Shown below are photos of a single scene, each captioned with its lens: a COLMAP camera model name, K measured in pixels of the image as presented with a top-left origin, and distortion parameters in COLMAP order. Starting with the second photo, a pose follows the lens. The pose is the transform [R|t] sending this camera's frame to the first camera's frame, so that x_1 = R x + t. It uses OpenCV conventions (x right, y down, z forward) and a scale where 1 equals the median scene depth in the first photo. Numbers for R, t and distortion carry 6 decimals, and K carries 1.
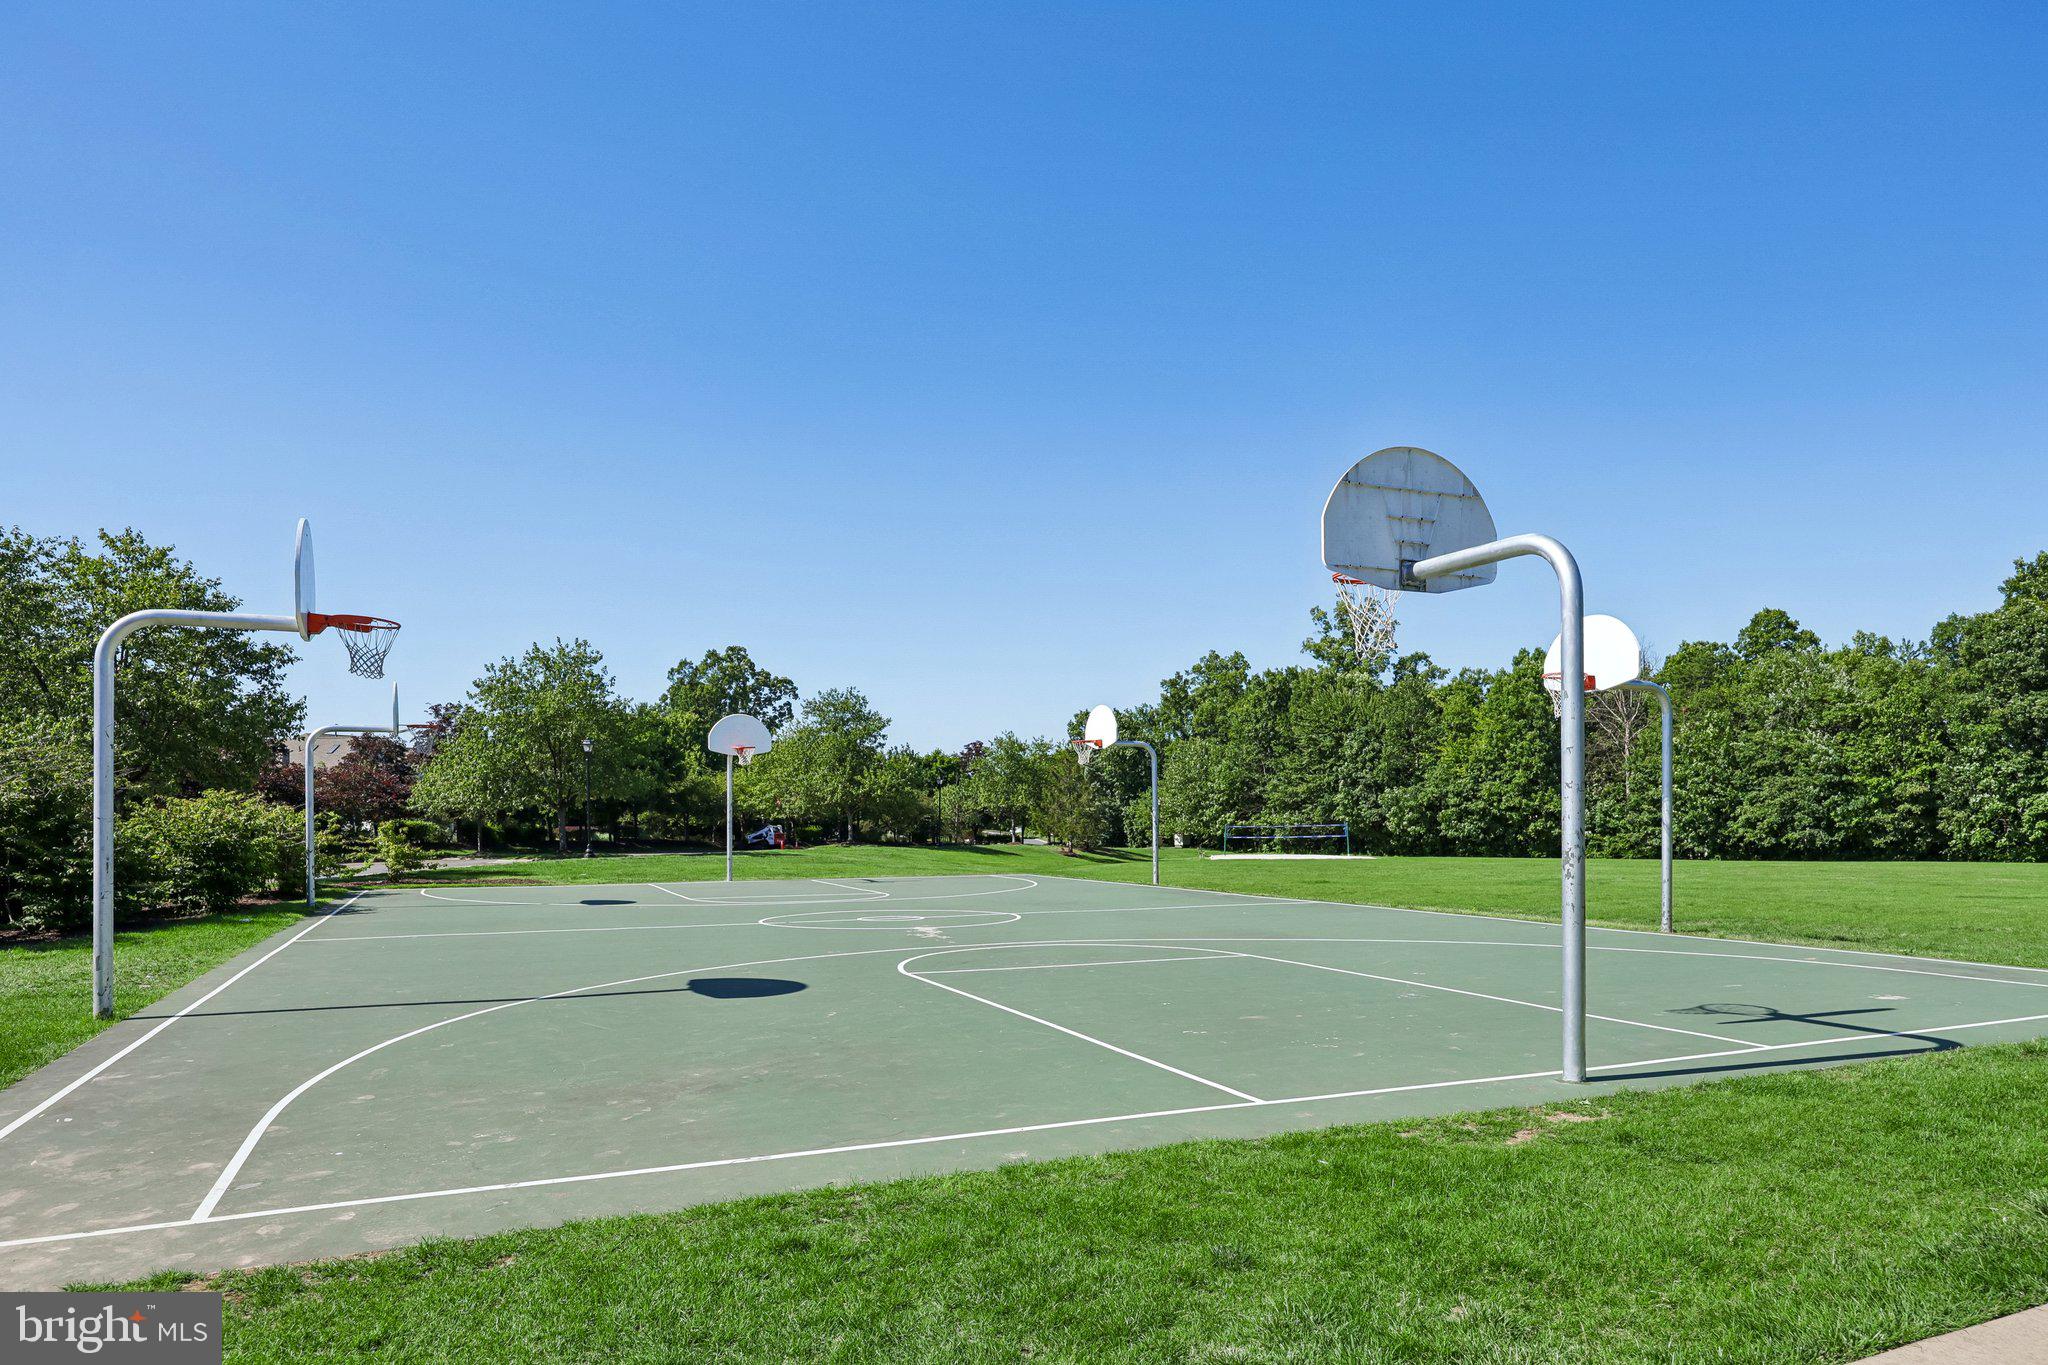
lens RADIAL K [[1245.2, 0, 1021.6], [0, 1245.2, 803.2], [0, 0, 1]] dist [-0.000884, -0.000483]
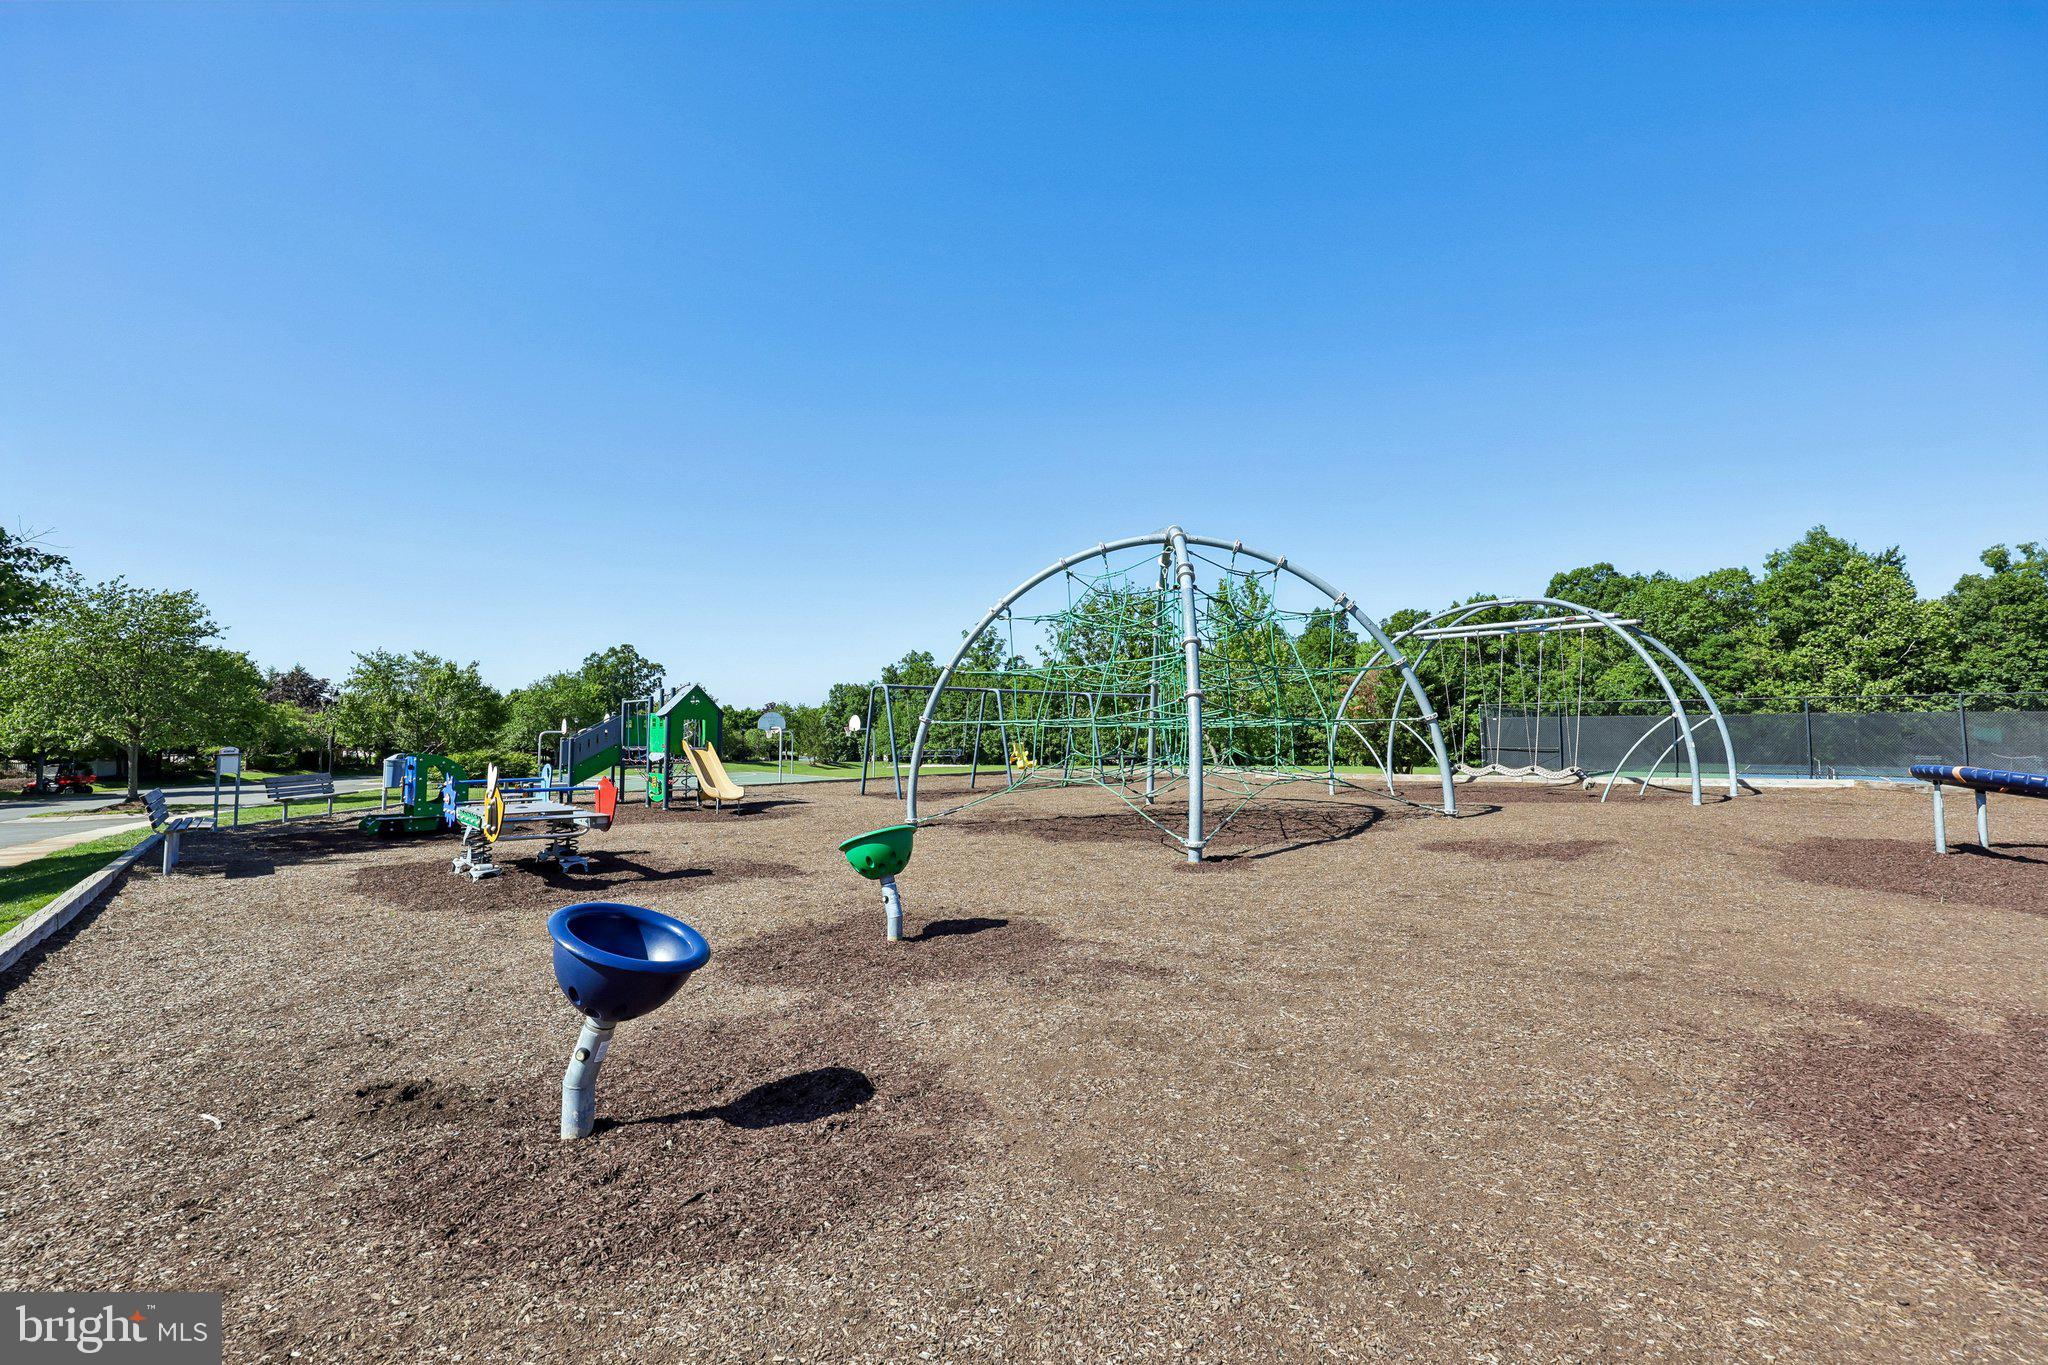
lens RADIAL K [[857.4, 0, 1019.0], [0, 857.4, 656.3], [0, 0, 1]] dist [0.000559, 0.000134]
pose [[0.975458, 0.018231, 0.219428, 0.040666], [0.000796, 0.996268, -0.086314, -0.009970], [-0.220183, 0.084371, 0.971803, -0.290227]]
